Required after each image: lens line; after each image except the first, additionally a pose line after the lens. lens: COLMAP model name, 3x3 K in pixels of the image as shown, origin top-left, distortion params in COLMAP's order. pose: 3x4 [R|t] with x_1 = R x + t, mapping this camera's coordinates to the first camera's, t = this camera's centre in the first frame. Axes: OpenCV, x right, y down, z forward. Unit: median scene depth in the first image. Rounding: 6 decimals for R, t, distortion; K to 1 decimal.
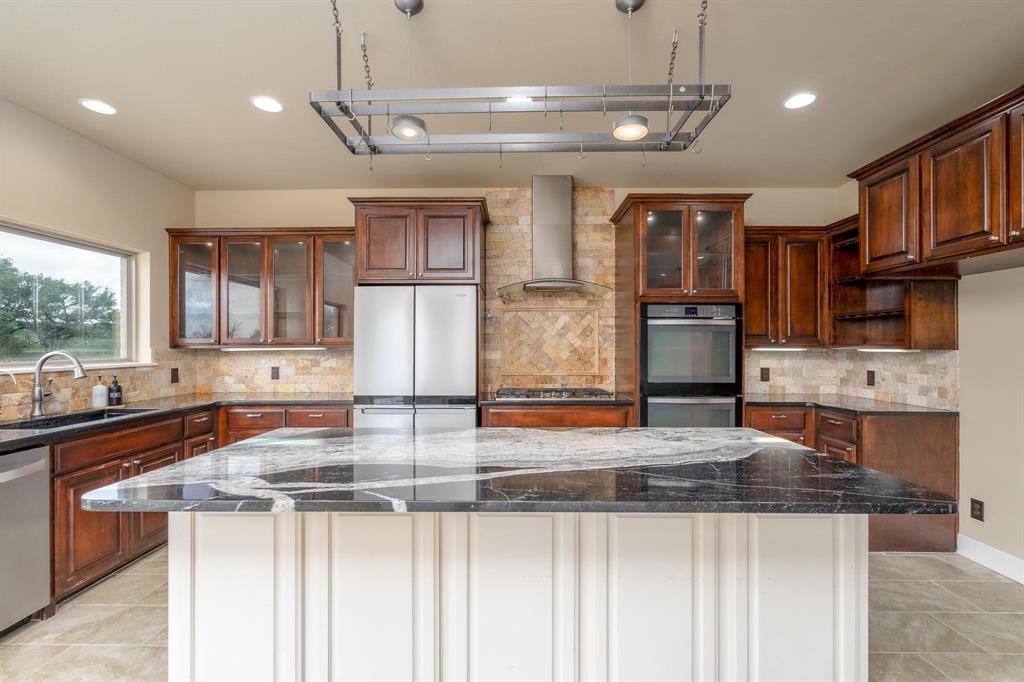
lens RADIAL K [[457.2, 0, 511.0], [0, 457.2, 344.2], [0, 0, 1]] dist [-0.002015, 0.000012]
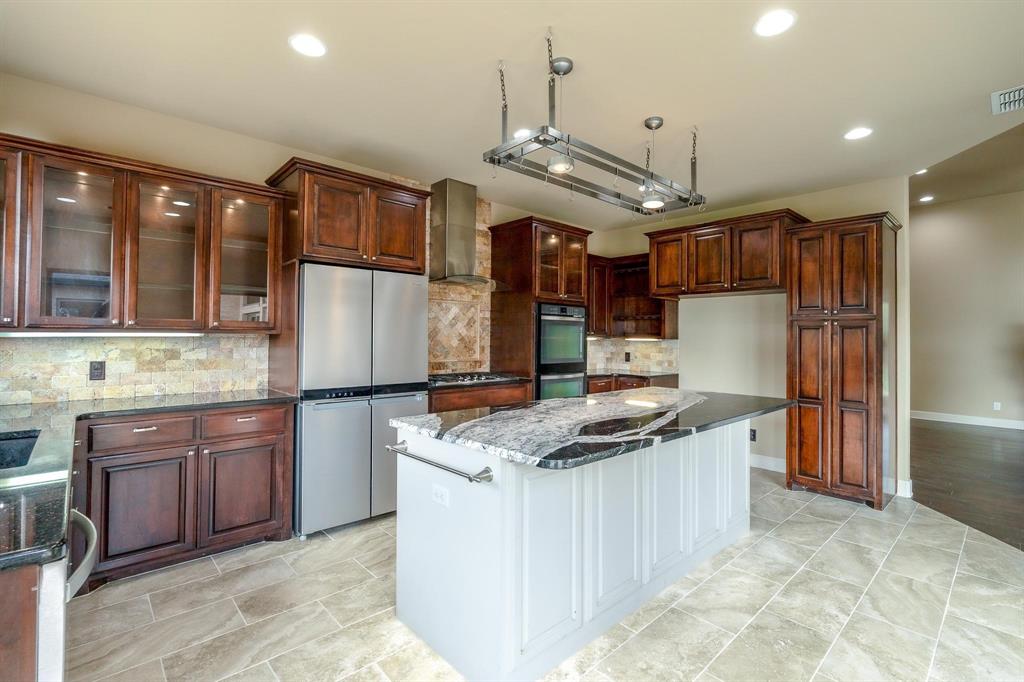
lens RADIAL K [[457.2, 0, 538.3], [0, 457.2, 332.2], [0, 0, 1]] dist [-0.002015, 0.000012]
pose [[0.711935, 0.015204, 0.702081, -0.555792], [-0.012934, 0.999880, -0.008538, 0.004494], [-0.702127, -0.003003, 0.712046, 0.073335]]
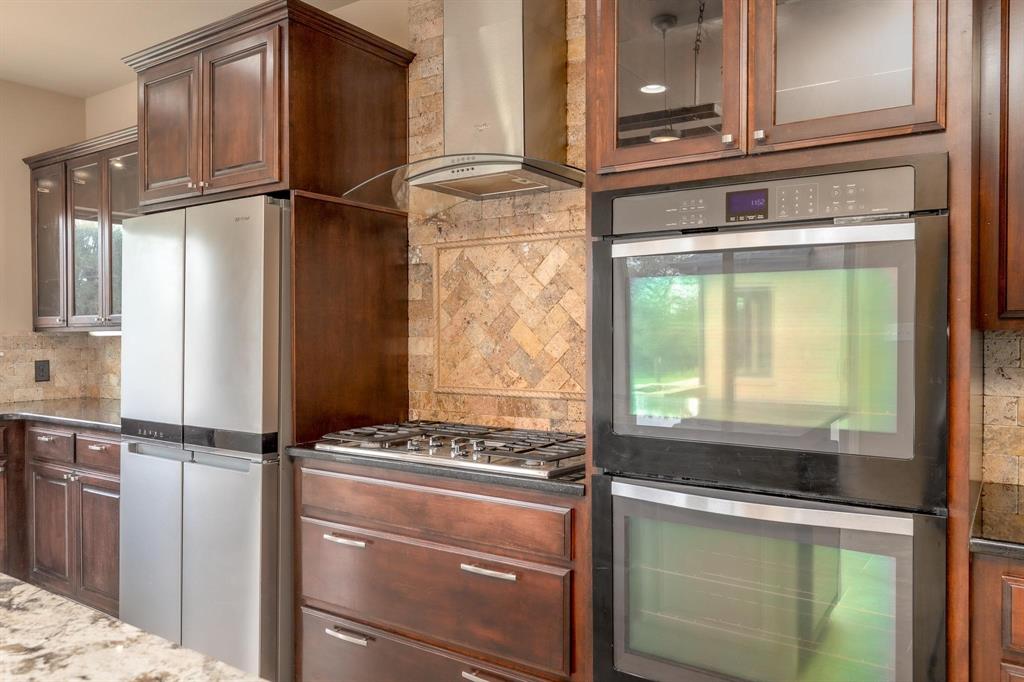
lens RADIAL K [[739.3, 0, 513.9], [0, 739.3, 340.7], [0, 0, 1]] dist [-0.004502, 0.003237]
pose [[0.833844, 0.006119, -0.551967, 0.479585], [0.004196, 0.999839, 0.017423, 0.005946], [0.551985, -0.016844, 0.833684, 0.466429]]
